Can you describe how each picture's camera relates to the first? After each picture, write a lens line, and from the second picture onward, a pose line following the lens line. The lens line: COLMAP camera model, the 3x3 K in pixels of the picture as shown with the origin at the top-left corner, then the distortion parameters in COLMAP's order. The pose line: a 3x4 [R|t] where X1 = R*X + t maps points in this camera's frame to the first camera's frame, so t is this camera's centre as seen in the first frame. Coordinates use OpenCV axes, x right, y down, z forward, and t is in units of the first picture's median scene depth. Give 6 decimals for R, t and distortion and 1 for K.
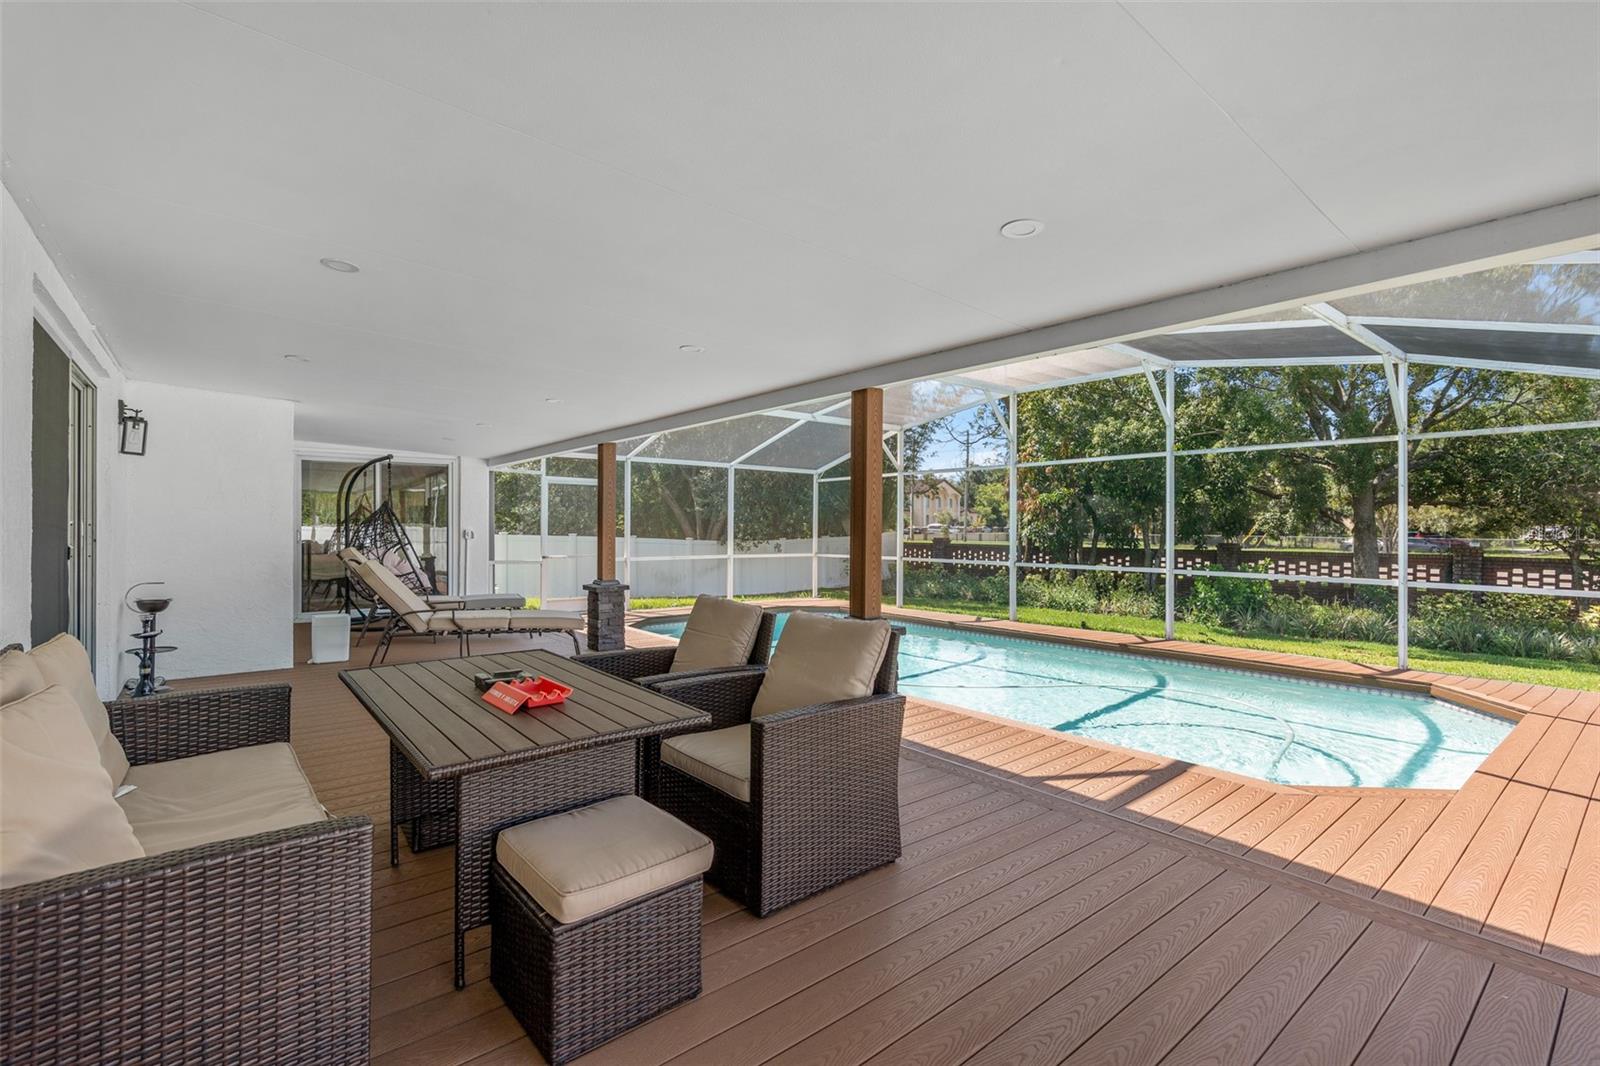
lens RADIAL K [[725.6, 0, 800.0], [0, 725.6, 533.0], [0, 0, 1]] dist [0.002545, 0.000745]
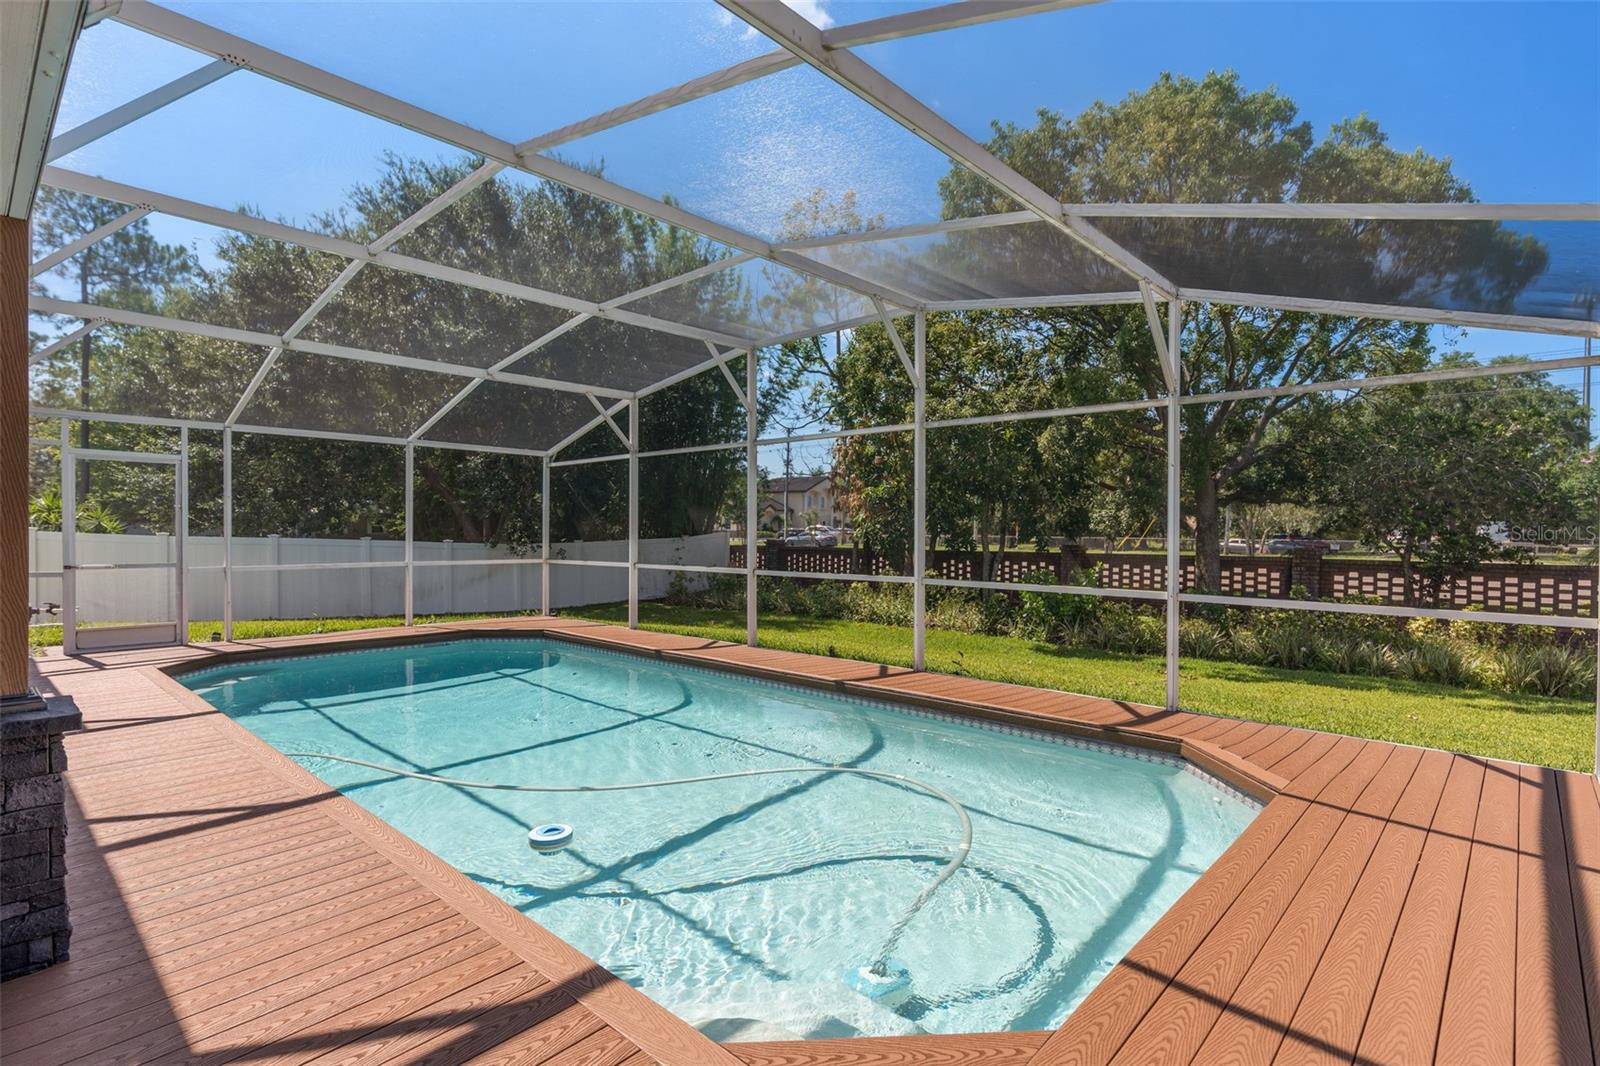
lens RADIAL K [[785.1, 0, 802.4], [0, 785.1, 550.2], [0, 0, 1]] dist [-0.003684, -0.000366]
pose [[0.990151, -0.003115, 0.139969, 0.175180], [0.000529, 0.999829, 0.018508, 0.003338], [-0.140002, -0.018252, 0.989983, 0.131926]]
